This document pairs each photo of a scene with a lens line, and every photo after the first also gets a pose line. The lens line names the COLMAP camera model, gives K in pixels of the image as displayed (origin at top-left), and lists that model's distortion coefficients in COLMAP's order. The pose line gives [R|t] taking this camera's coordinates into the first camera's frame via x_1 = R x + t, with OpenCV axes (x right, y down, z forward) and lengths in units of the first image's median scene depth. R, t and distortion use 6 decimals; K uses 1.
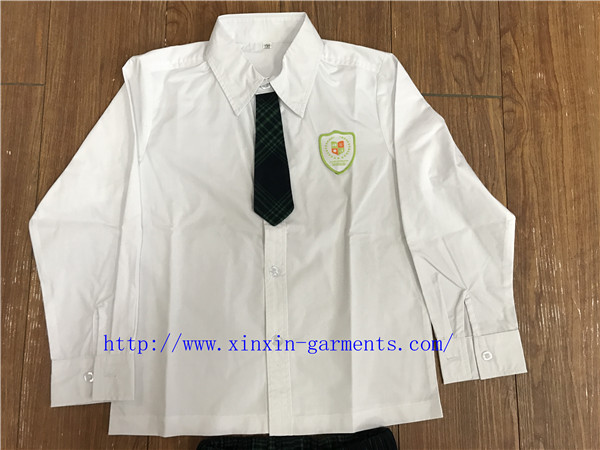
lens RADIAL K [[486.7, 0, 295.0], [0, 486.7, 222.9], [0, 0, 1]] dist [0.013985, -0.007186]
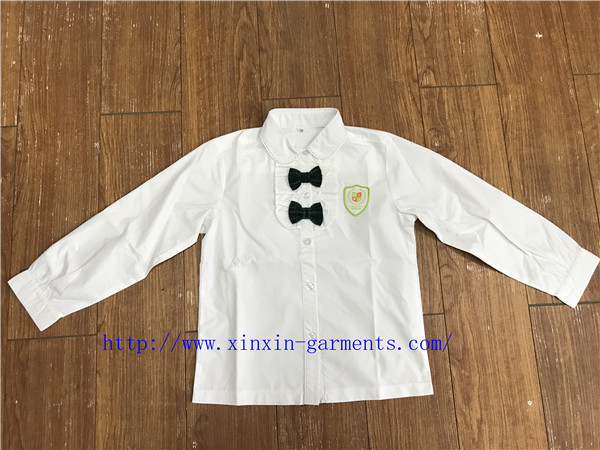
lens RADIAL K [[486.7, 0, 295.0], [0, 486.7, 222.9], [0, 0, 1]] dist [0.013985, -0.007186]
pose [[0.997075, -0.072581, -0.023961, 0.067569], [0.071022, 0.995637, -0.060522, 0.928540], [0.028250, 0.058643, 0.997879, -0.500748]]
